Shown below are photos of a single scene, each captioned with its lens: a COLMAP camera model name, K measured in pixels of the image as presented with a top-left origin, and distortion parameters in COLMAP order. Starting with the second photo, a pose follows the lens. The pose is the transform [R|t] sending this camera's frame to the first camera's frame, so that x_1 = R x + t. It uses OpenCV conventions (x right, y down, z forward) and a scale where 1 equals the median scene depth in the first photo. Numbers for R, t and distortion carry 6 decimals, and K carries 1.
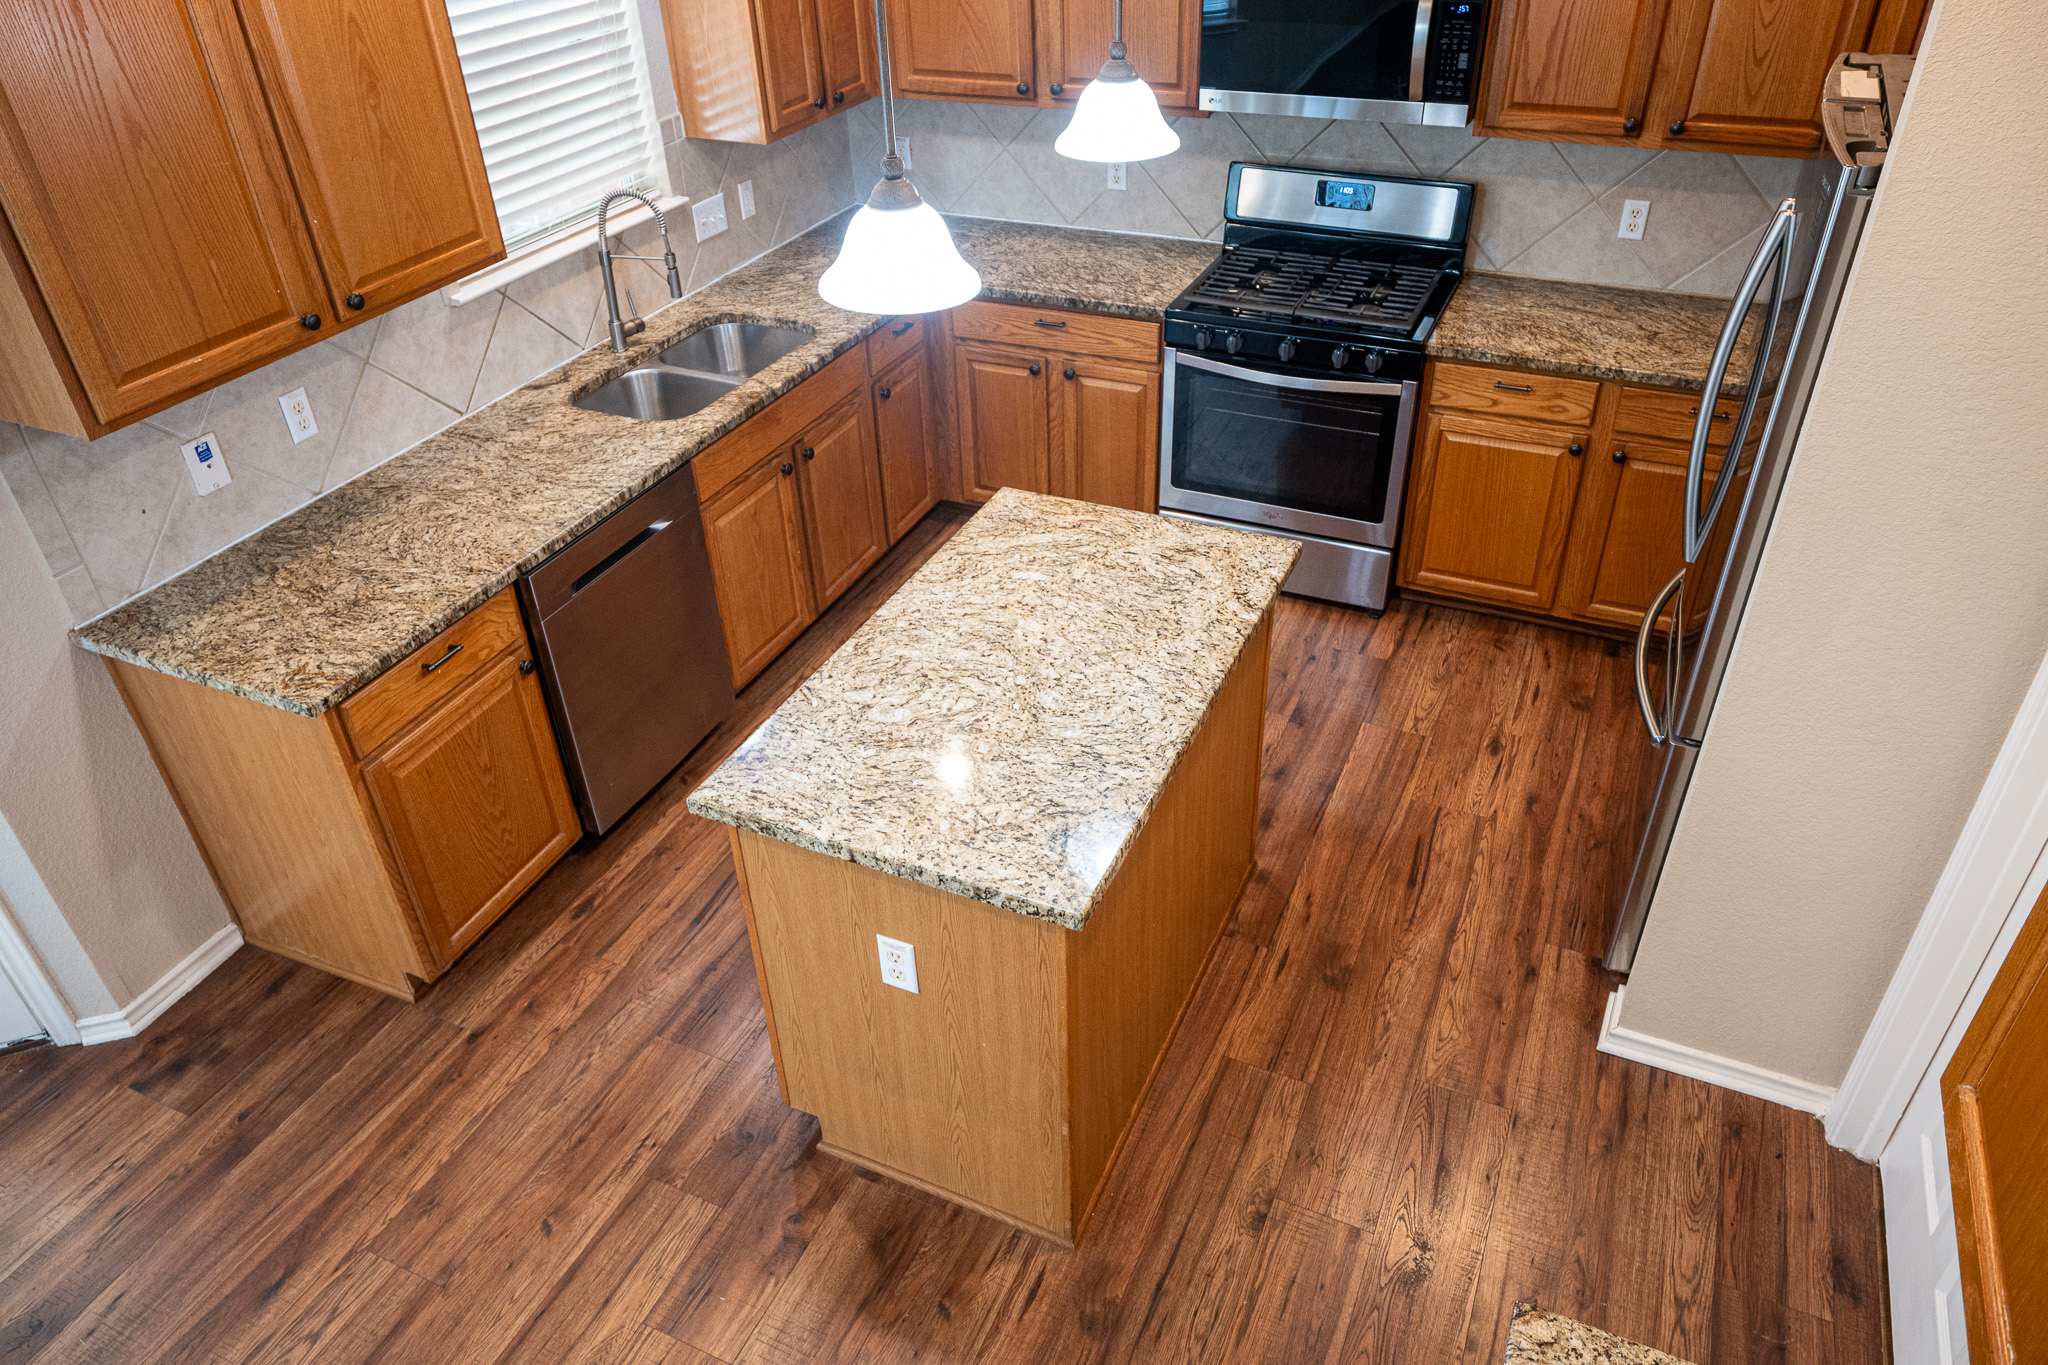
lens RADIAL K [[1387.6, 0, 1014.7], [0, 1387.6, 678.9], [0, 0, 1]] dist [0.000222, 0.005546]
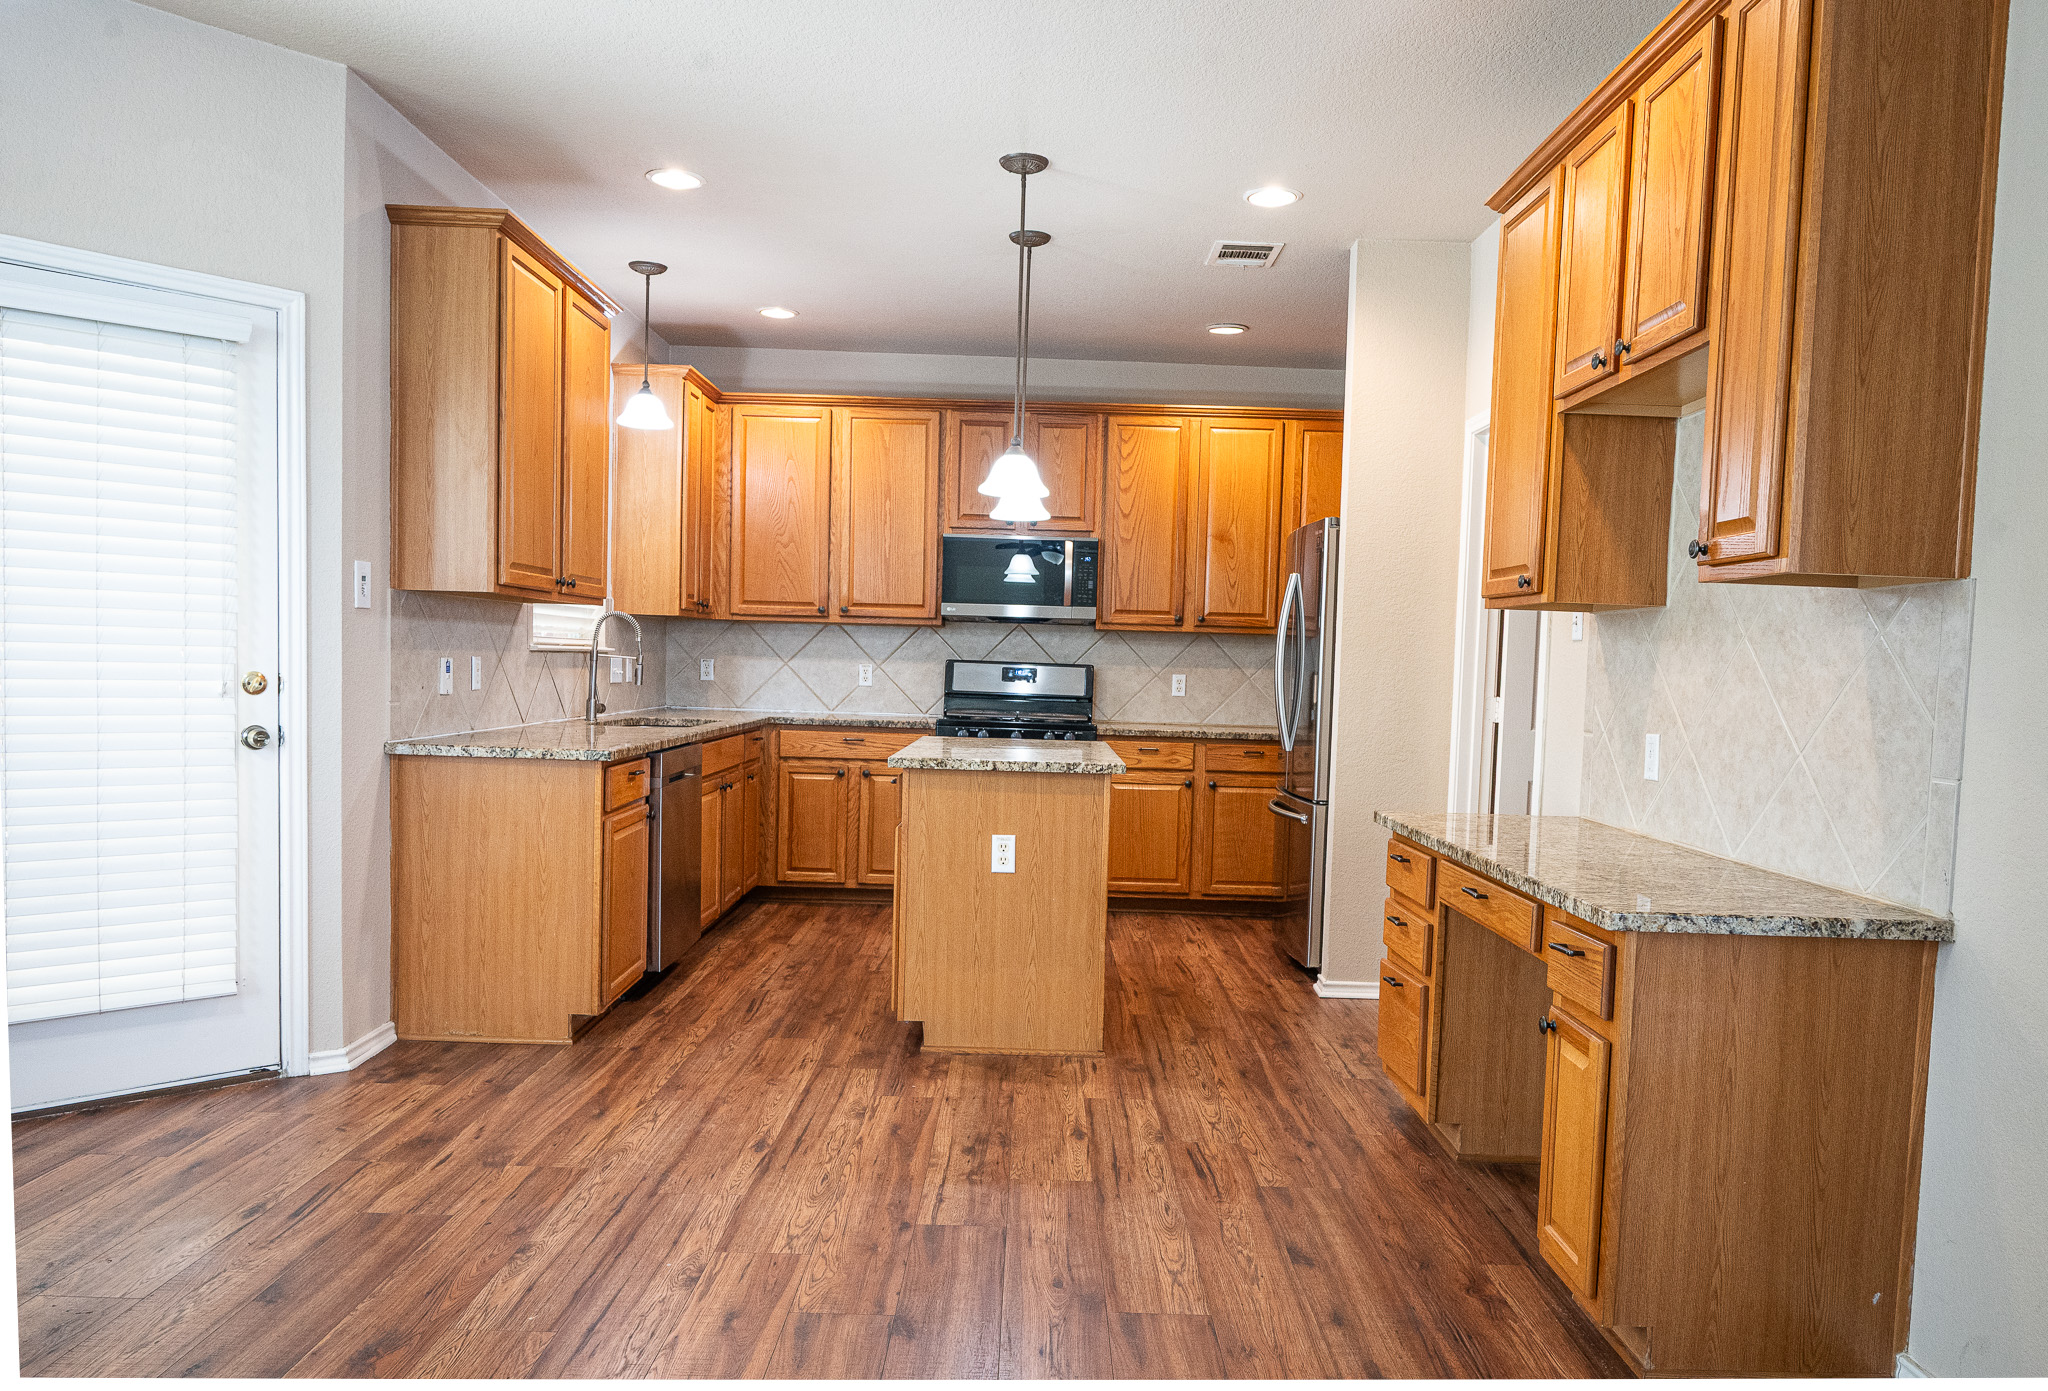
lens RADIAL K [[1423.1, 0, 1041.3], [0, 1423.1, 739.0], [0, 0, 1]] dist [-0.003099, -0.002833]
pose [[0.904514, 0.036493, 0.424879, -0.513060], [0.190819, 0.856384, -0.479785, 0.602660], [-0.381369, 0.515048, 0.767648, -0.308518]]
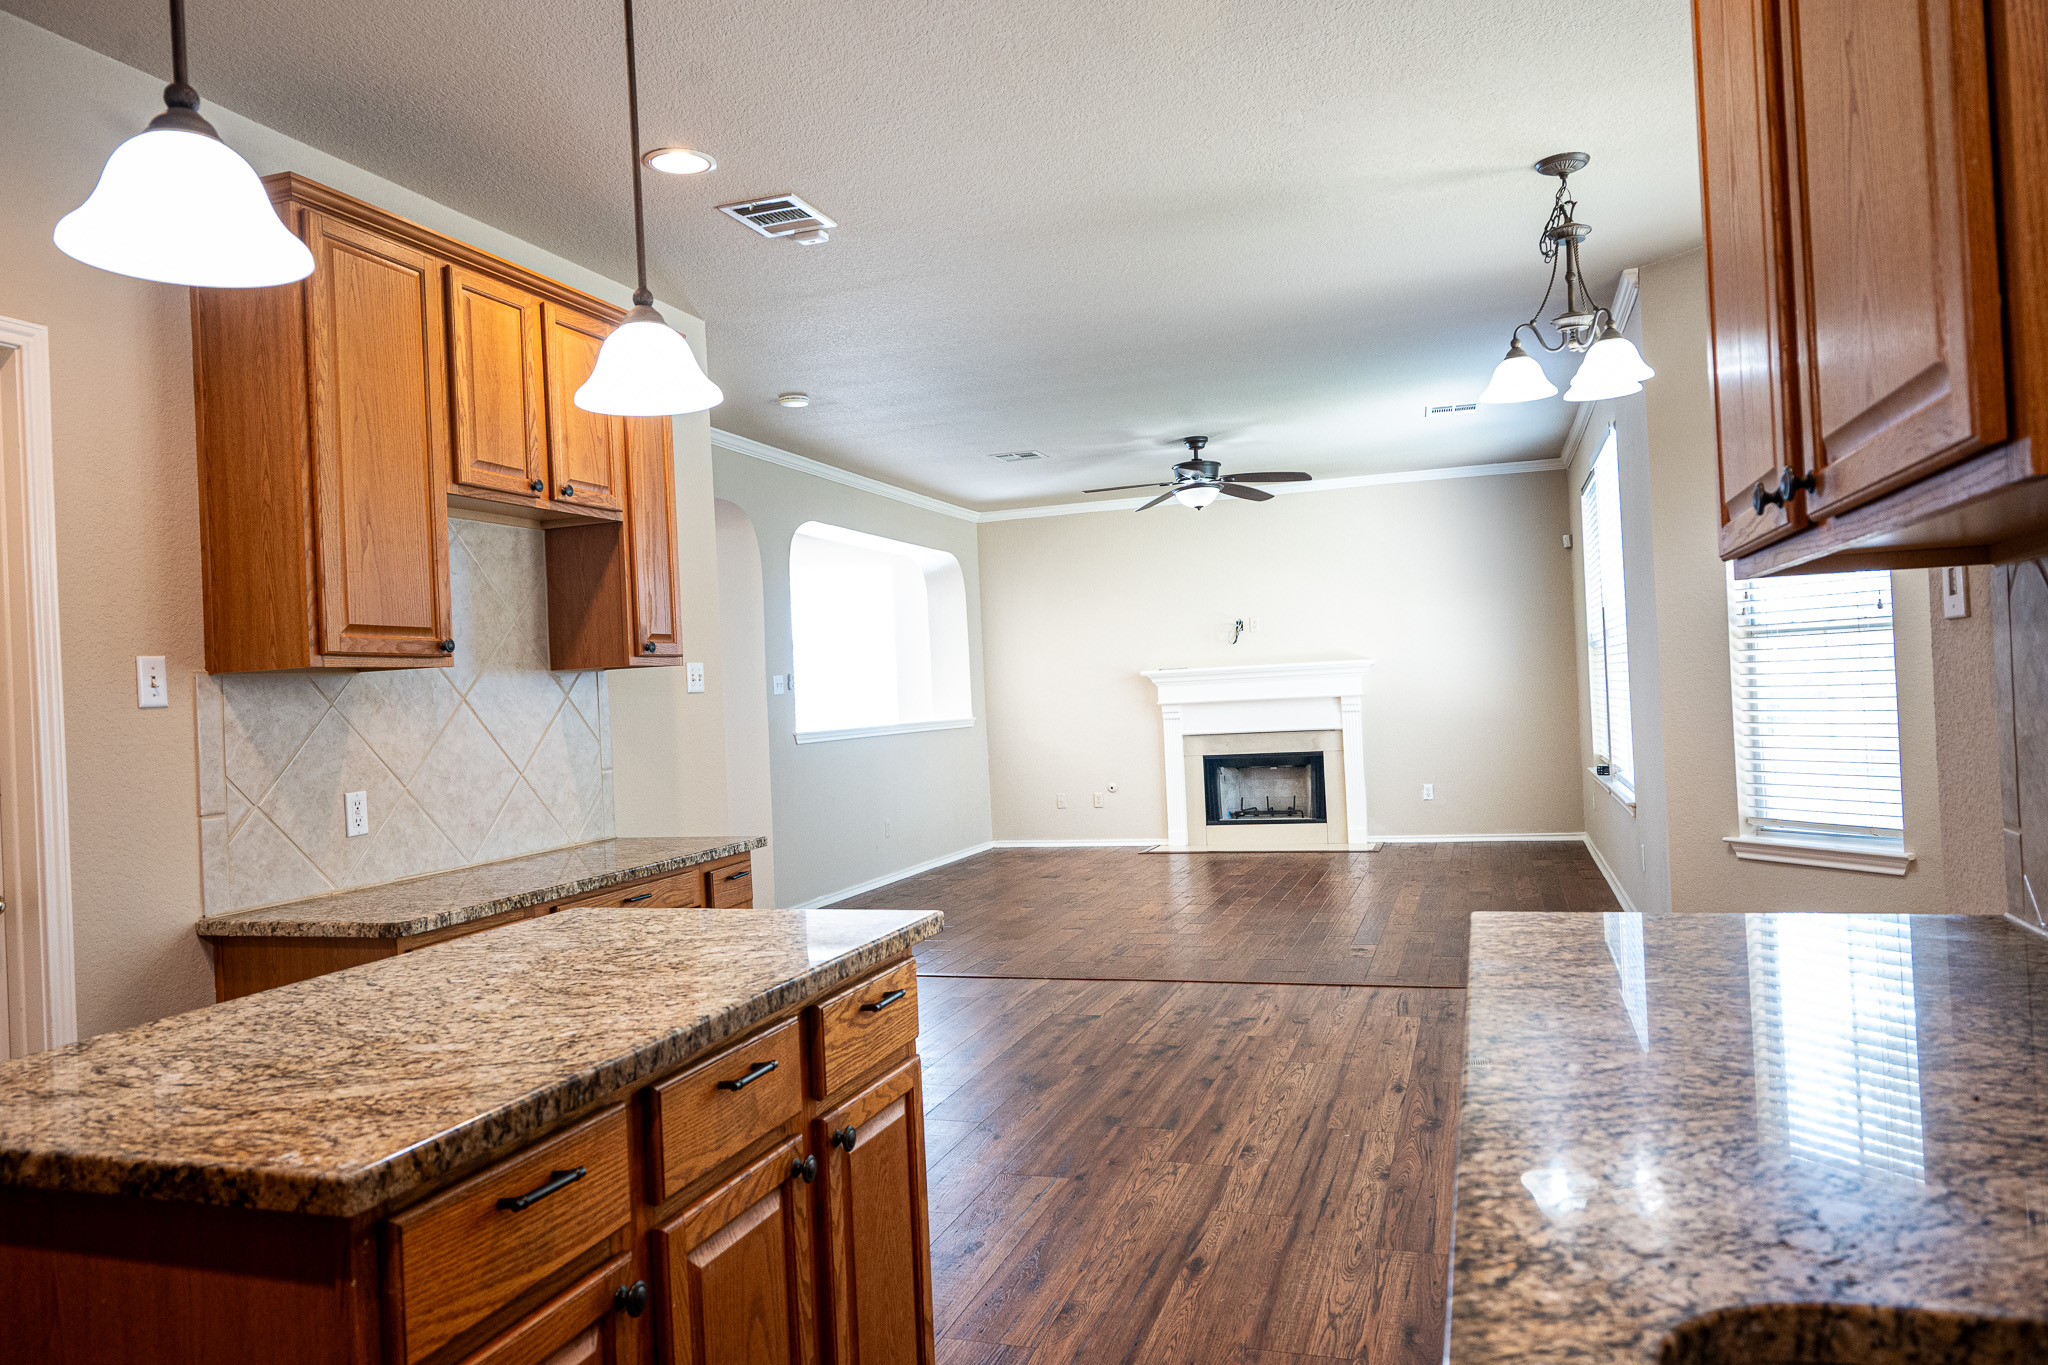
lens RADIAL K [[1387.6, 0, 1033.2], [0, 1387.6, 690.5], [0, 0, 1]] dist [0.000222, 0.005546]
pose [[-0.990331, 0.077886, -0.114796, -0.120714], [-0.001173, 0.822785, 0.568351, -0.364772], [0.138719, 0.562991, -0.814738, 1.045714]]
